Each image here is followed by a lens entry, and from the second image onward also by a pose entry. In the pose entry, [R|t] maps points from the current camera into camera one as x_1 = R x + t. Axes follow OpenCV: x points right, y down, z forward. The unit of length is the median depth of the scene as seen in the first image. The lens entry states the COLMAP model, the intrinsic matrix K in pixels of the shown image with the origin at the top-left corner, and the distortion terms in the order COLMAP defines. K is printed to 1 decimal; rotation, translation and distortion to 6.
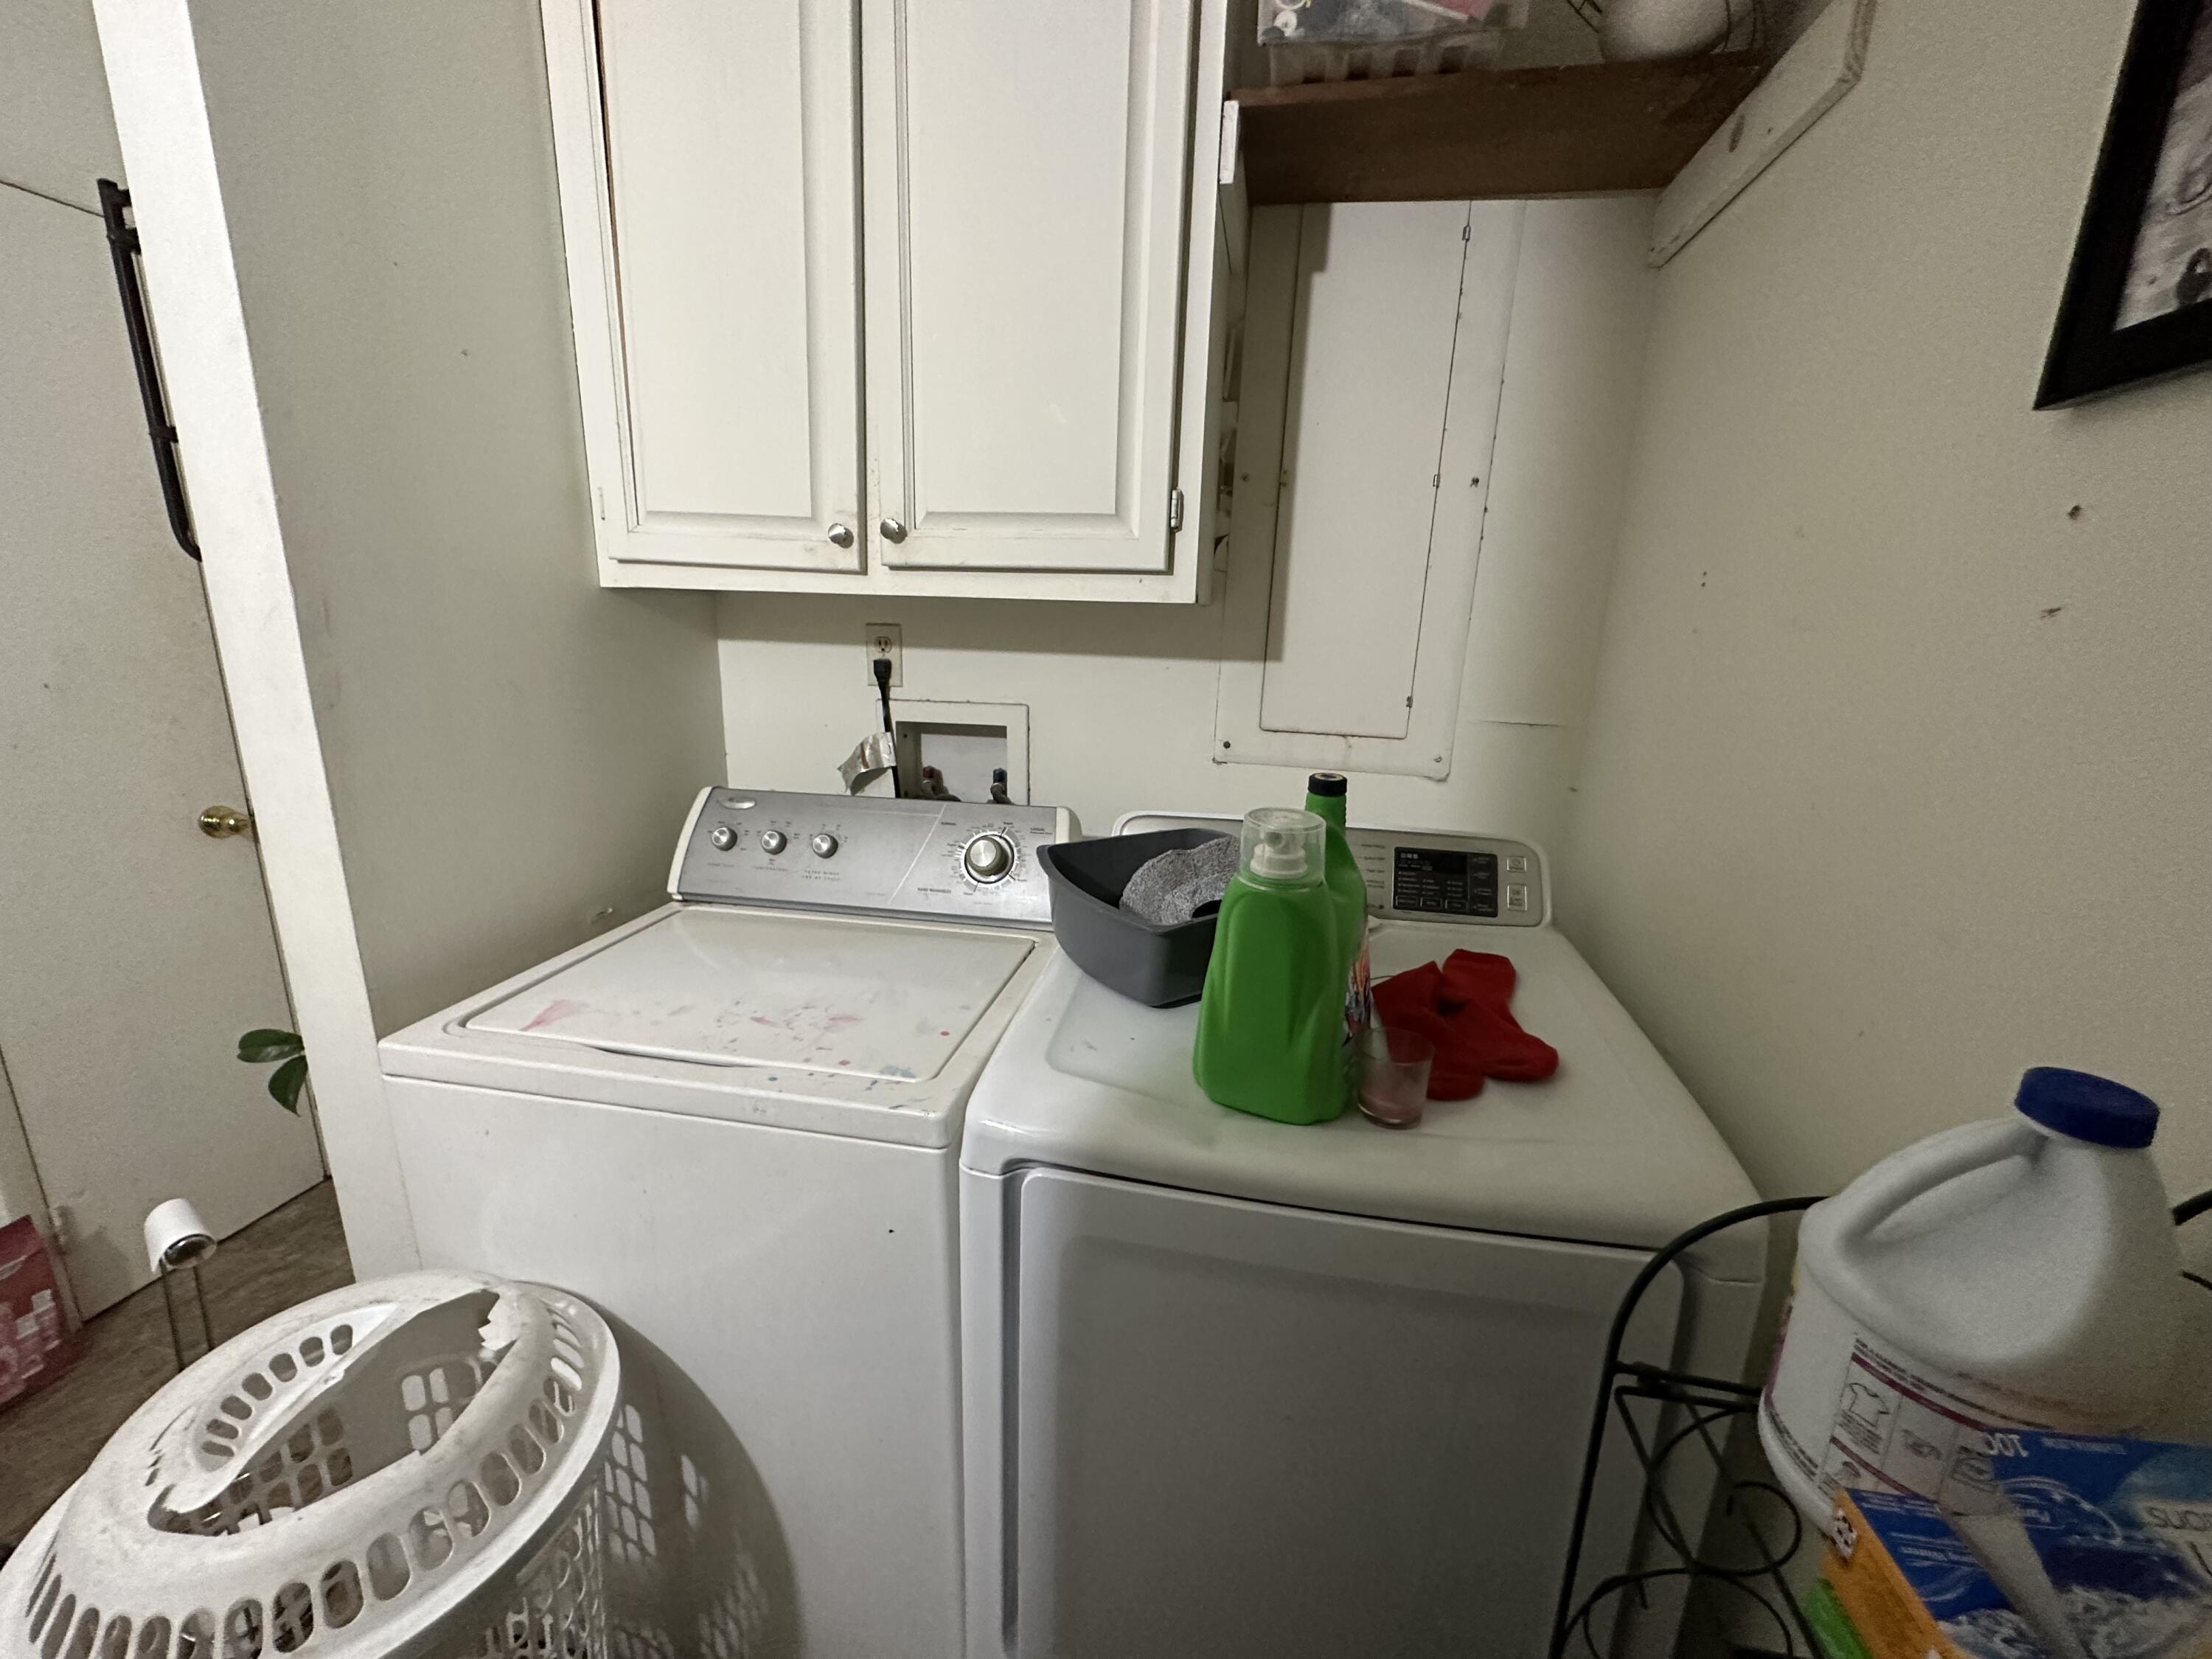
lens RADIAL K [[881.4, 0, 1108.3], [0, 881.4, 833.4], [0, 0, 1]] dist [-0.002839, 0.000240]
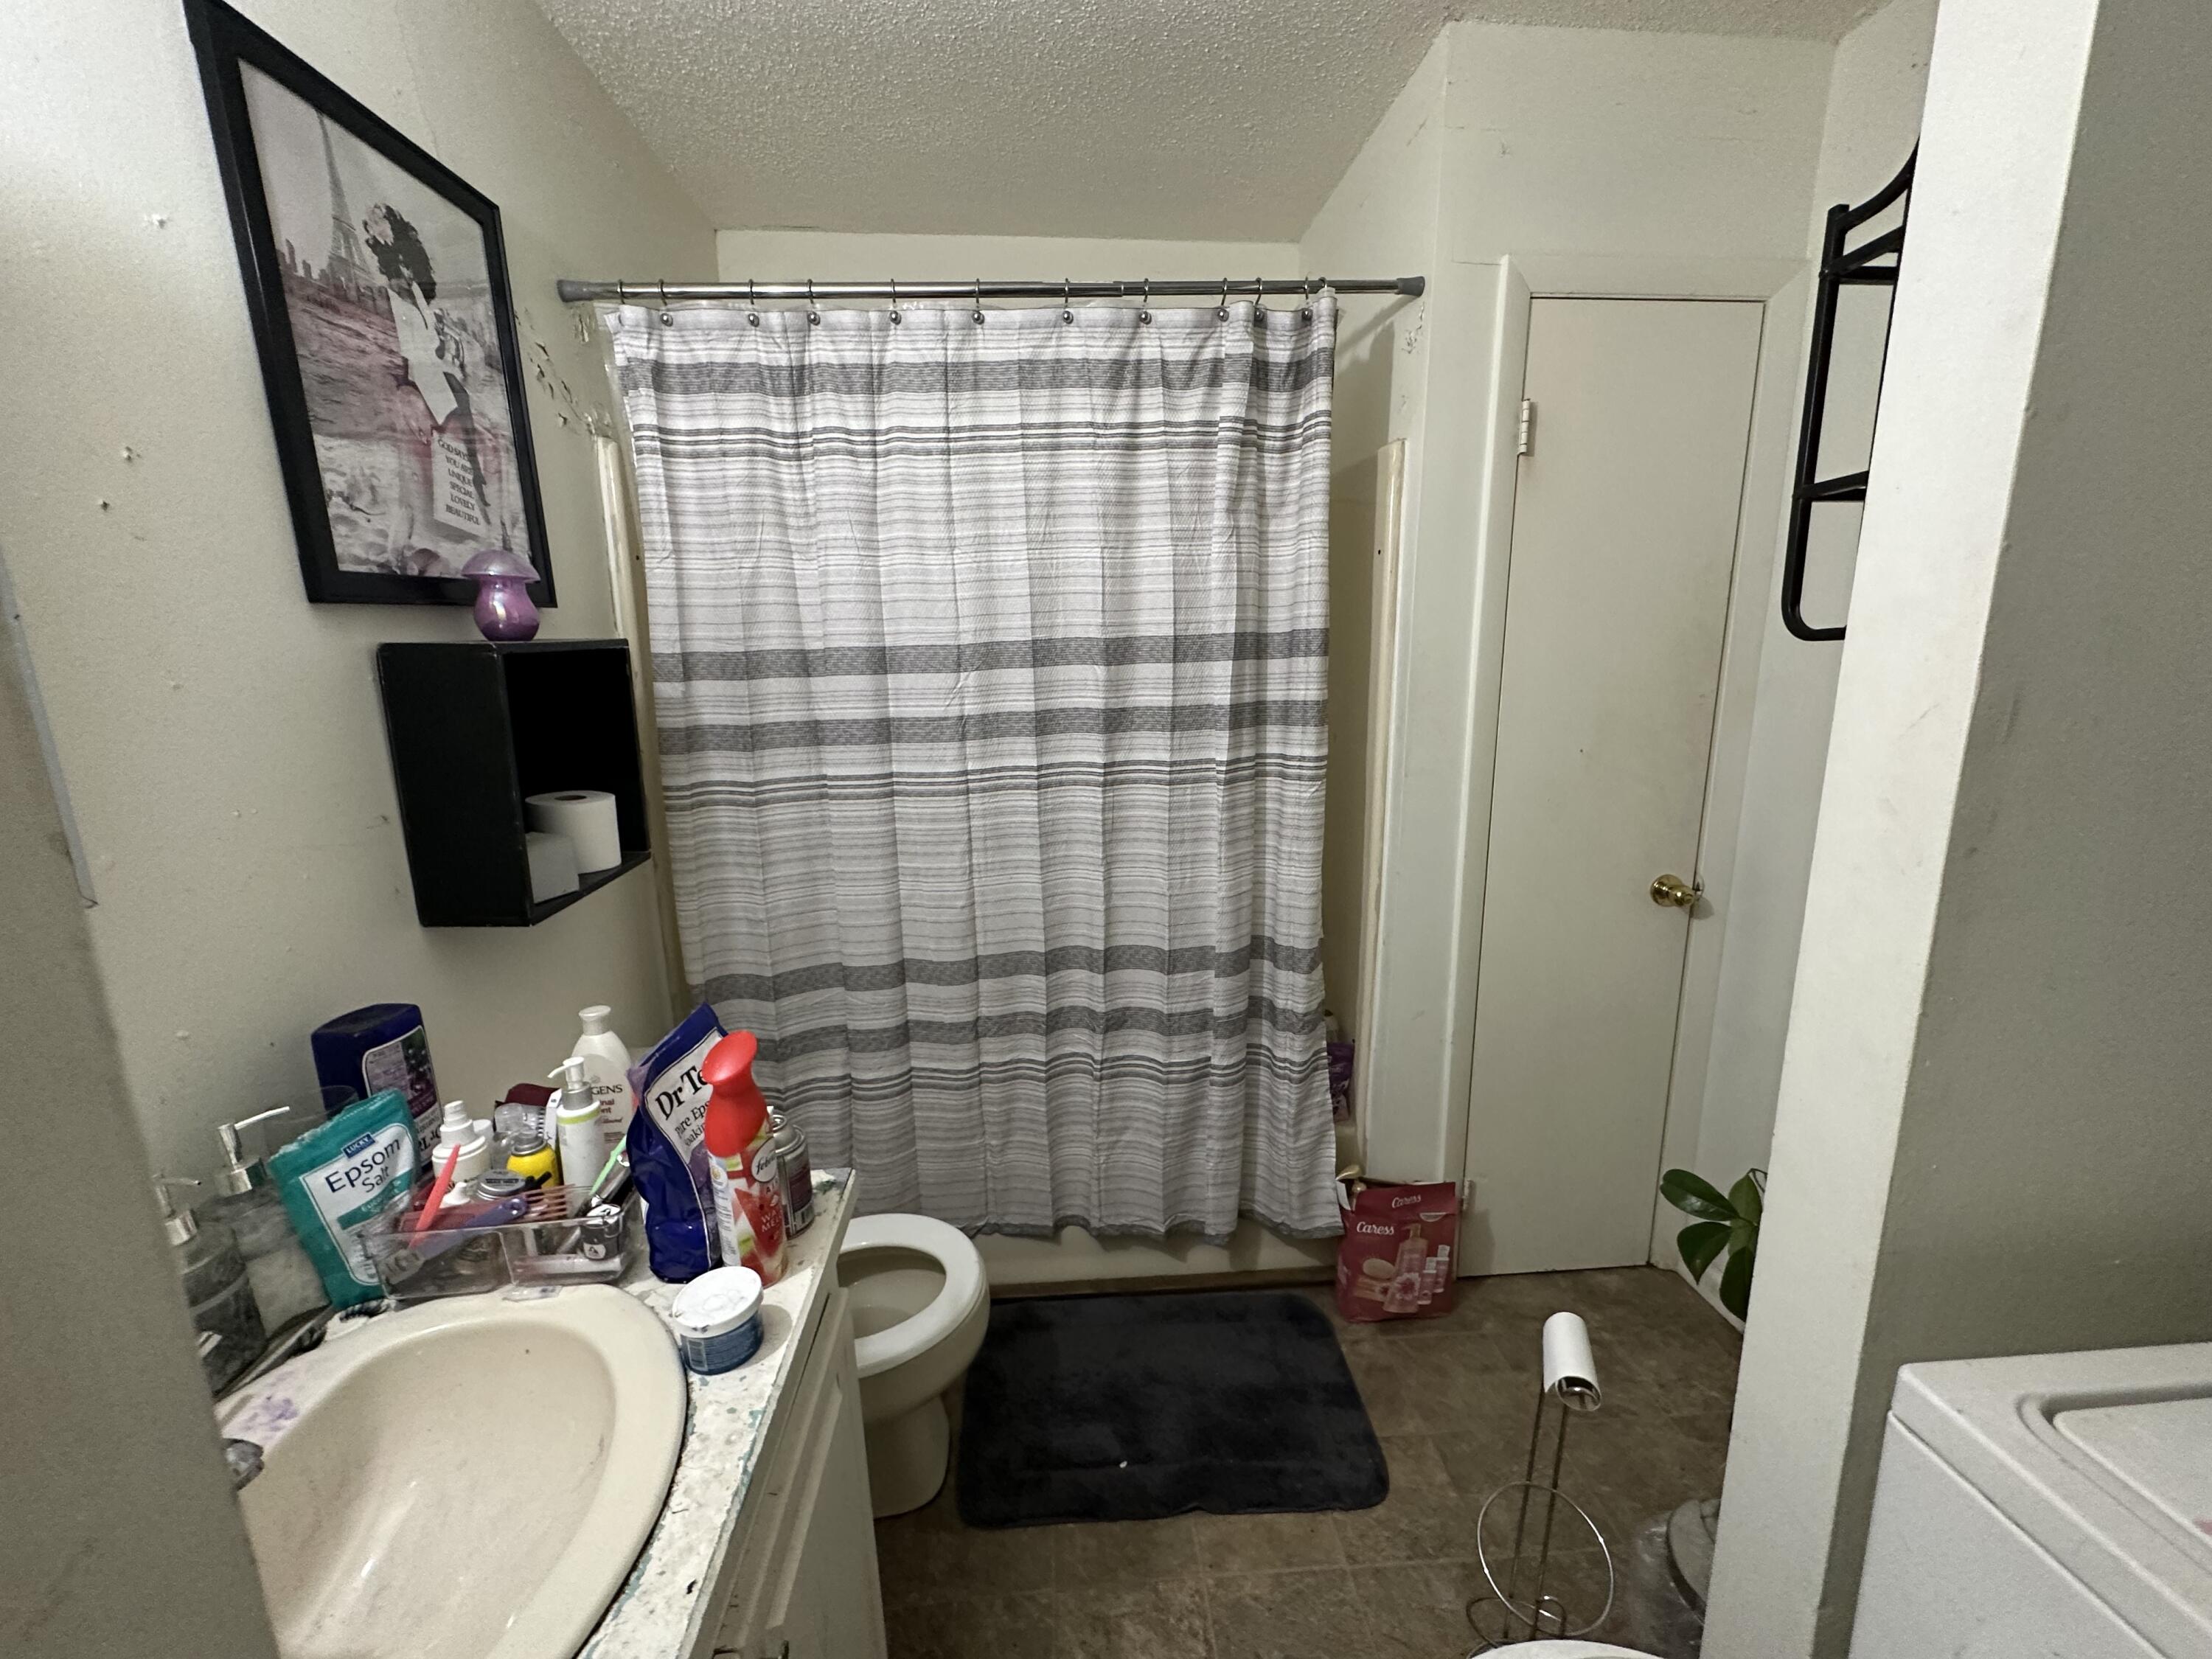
lens RADIAL K [[881.4, 0, 1100.4], [0, 881.4, 838.4], [0, 0, 1]] dist [-0.002839, 0.000240]
pose [[0.247237, 0.163823, -0.955006, -0.271876], [-0.209104, 0.971400, 0.112502, -0.059748], [0.946123, 0.171881, 0.274423, 0.125322]]
